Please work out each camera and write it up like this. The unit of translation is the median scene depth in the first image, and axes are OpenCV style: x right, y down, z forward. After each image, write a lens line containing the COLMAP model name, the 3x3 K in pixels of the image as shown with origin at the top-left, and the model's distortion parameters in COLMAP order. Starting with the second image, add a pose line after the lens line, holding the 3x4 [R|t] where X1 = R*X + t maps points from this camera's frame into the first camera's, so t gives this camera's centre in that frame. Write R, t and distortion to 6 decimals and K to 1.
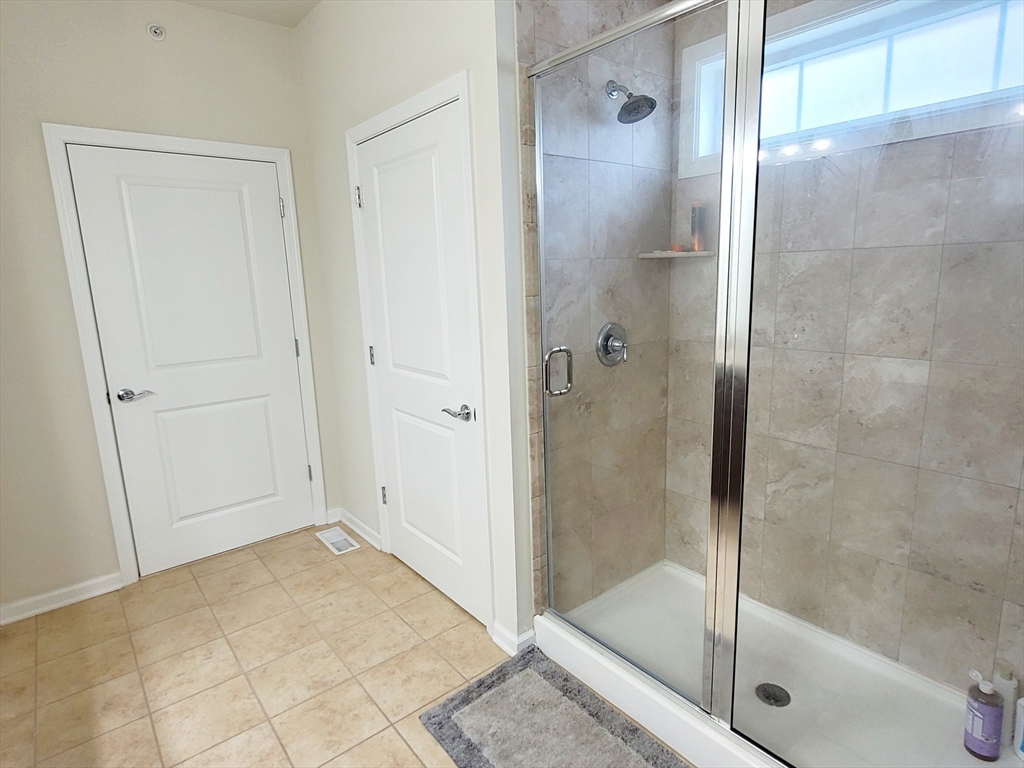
lens RADIAL K [[555.6, 0, 522.9], [0, 555.6, 382.6], [0, 0, 1]] dist [0.001631, -0.002382]
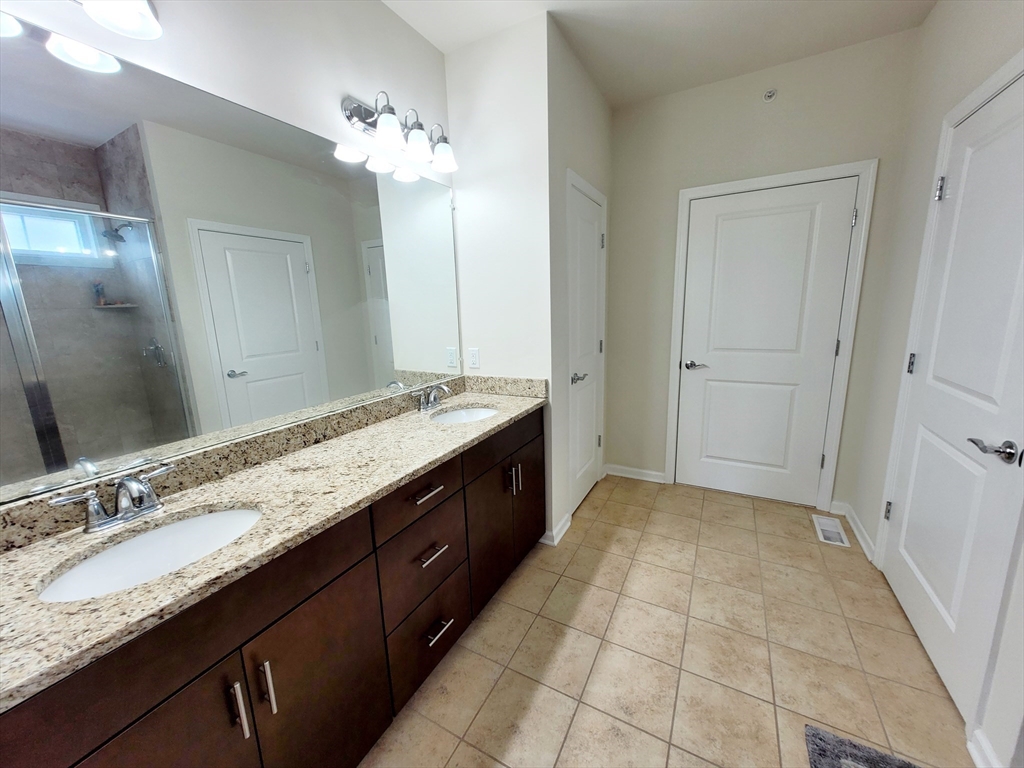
lens RADIAL K [[398.7, 0, 514.6], [0, 398.7, 384.7], [0, 0, 1]] dist [0.001967, -0.000115]
pose [[0.359580, 0.194653, -0.912586, 0.121724], [-0.159439, 0.976434, 0.145449, -0.006013], [0.919392, 0.093201, 0.382142, 0.153677]]
